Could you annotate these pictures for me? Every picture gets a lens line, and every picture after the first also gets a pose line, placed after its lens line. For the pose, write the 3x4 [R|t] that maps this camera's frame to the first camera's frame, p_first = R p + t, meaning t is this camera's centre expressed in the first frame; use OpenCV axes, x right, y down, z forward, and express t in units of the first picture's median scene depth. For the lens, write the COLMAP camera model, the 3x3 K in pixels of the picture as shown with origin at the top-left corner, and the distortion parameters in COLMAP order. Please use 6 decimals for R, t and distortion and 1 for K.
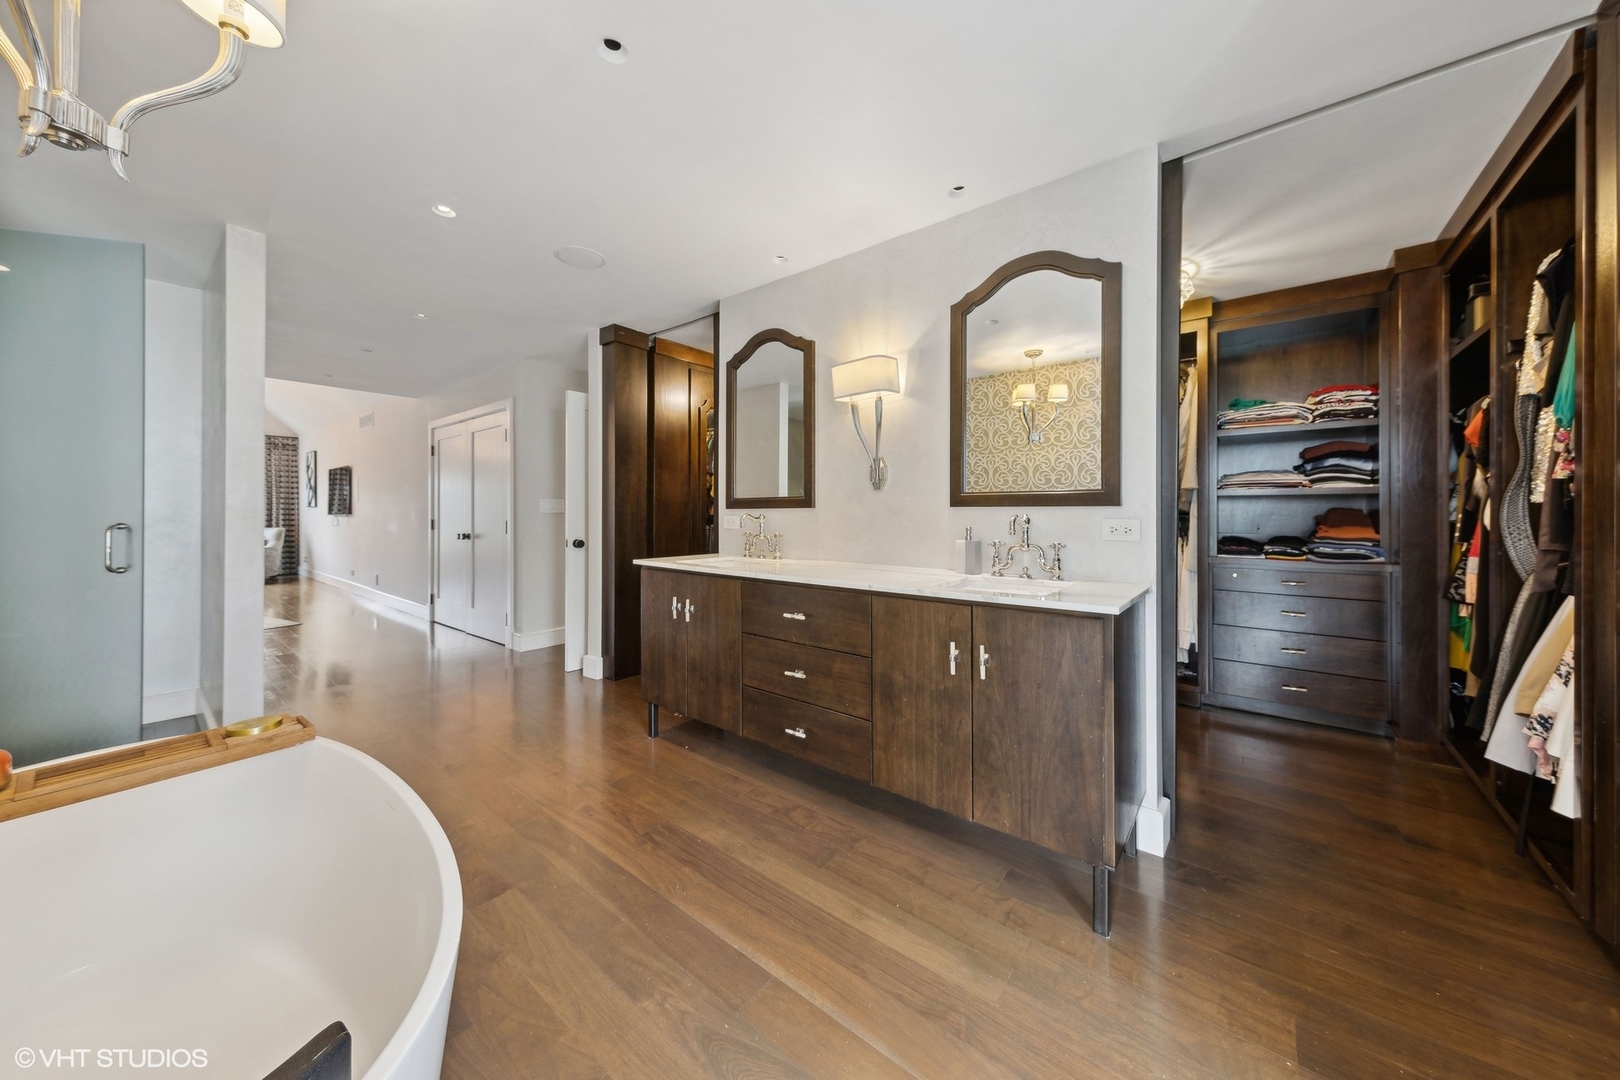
lens RADIAL K [[542.3, 0, 830.0], [0, 542.3, 509.8], [0, 0, 1]] dist [-0.000018, -0.000010]
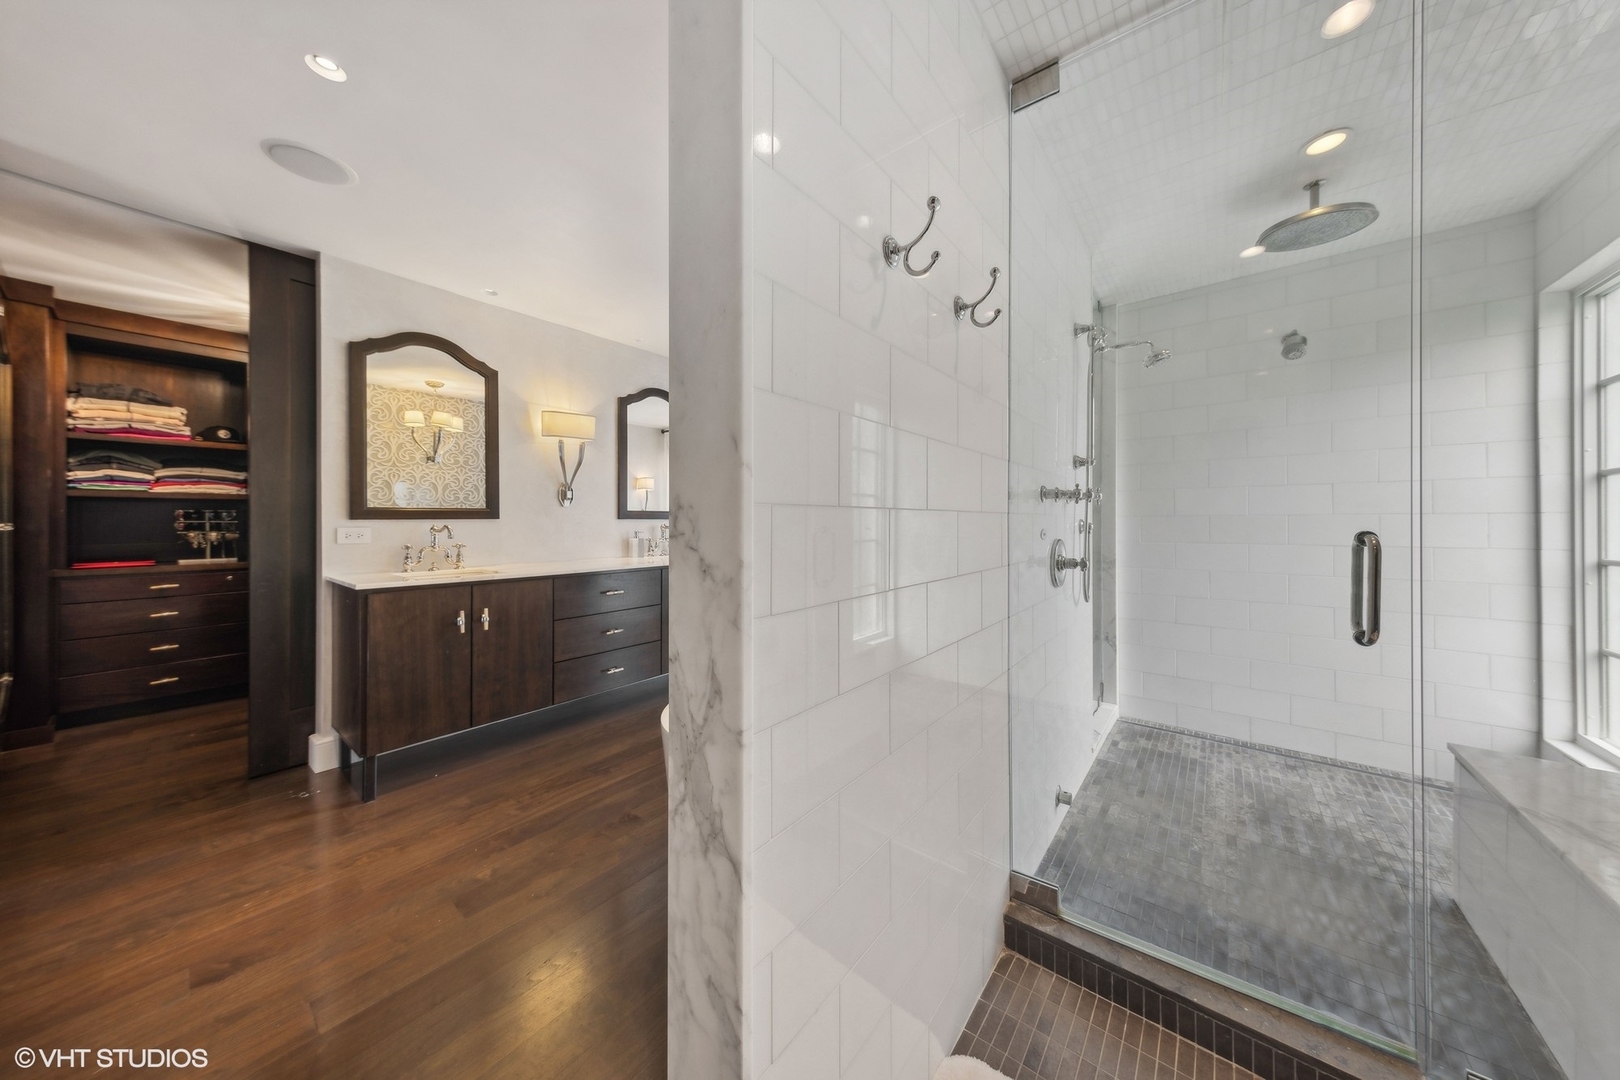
lens RADIAL K [[518.7, 0, 810.8], [0, 518.7, 525.8], [0, 0, 1]] dist [-0.000176, -0.000010]
pose [[-0.007395, -0.004115, 0.999964, -1.120058], [0.004591, 0.999981, 0.004149, 0.009651], [-0.999962, 0.004622, -0.007376, 0.355348]]
